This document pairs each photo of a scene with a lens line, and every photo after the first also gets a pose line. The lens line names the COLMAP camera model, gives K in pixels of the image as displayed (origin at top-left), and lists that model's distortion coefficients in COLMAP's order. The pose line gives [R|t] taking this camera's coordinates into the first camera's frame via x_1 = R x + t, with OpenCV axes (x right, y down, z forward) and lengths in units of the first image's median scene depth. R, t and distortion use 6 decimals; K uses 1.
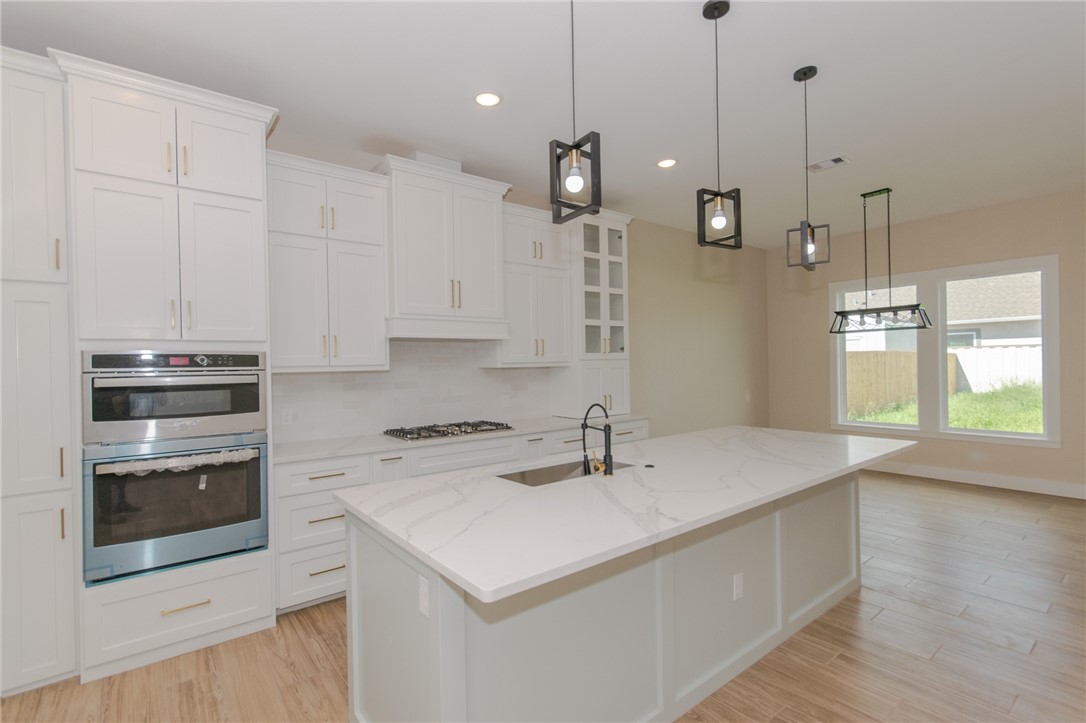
lens RADIAL K [[500.9, 0, 539.0], [0, 500.9, 358.9], [0, 0, 1]] dist [-0.000794, -0.000758]
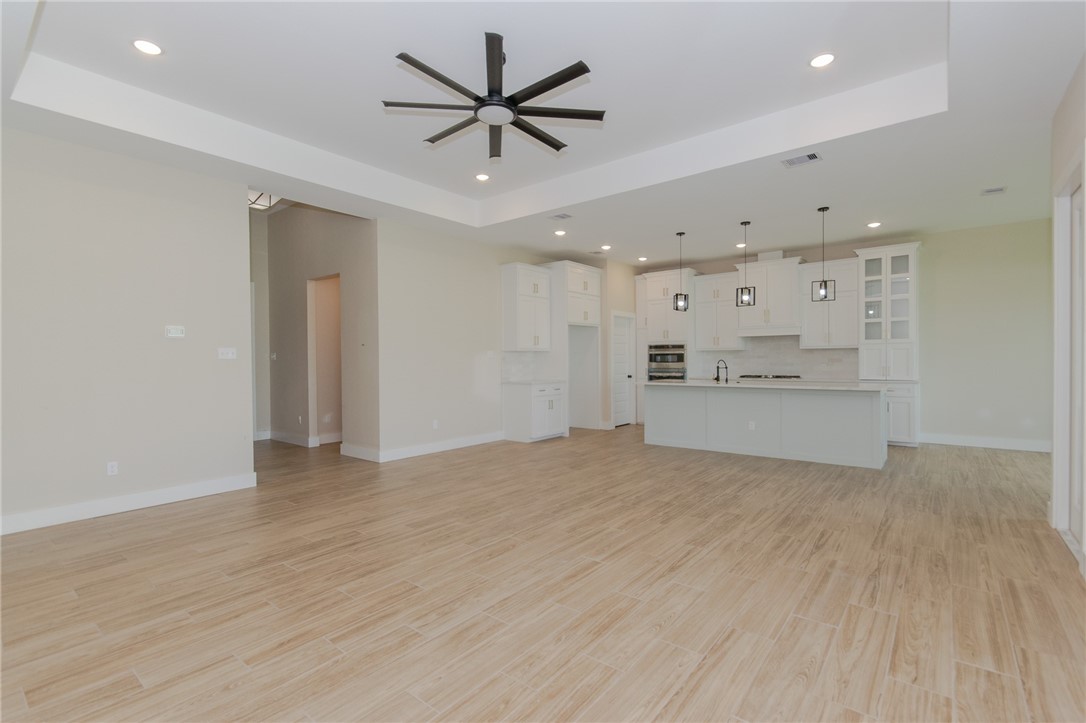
lens RADIAL K [[500.9, 0, 535.6], [0, 500.9, 365.7], [0, 0, 1]] dist [-0.000794, -0.000758]
pose [[0.234505, 0.027808, -0.971717, 1.431414], [0.014440, 0.999381, 0.032084, 0.004883], [0.972008, -0.021555, 0.233958, -0.428956]]
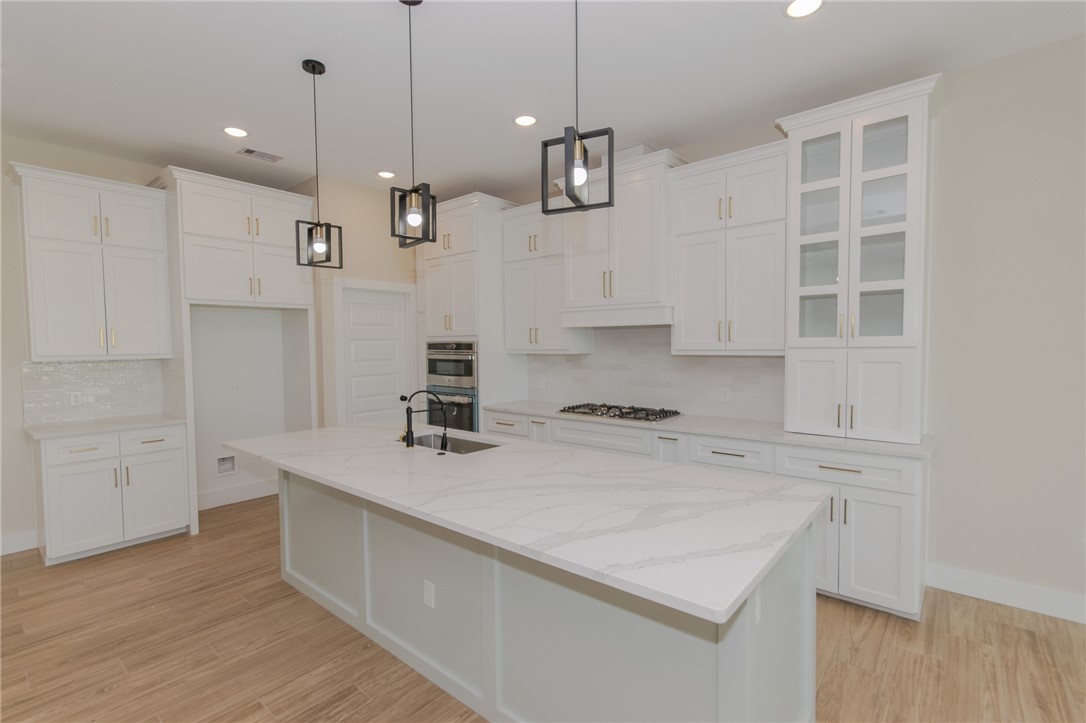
lens RADIAL K [[500.9, 0, 539.9], [0, 500.9, 365.0], [0, 0, 1]] dist [-0.000794, -0.000758]
pose [[0.204144, 0.056590, -0.977304, 0.686296], [0.015532, 0.998015, 0.061034, -0.021085], [0.978818, -0.027640, 0.202860, 0.517217]]
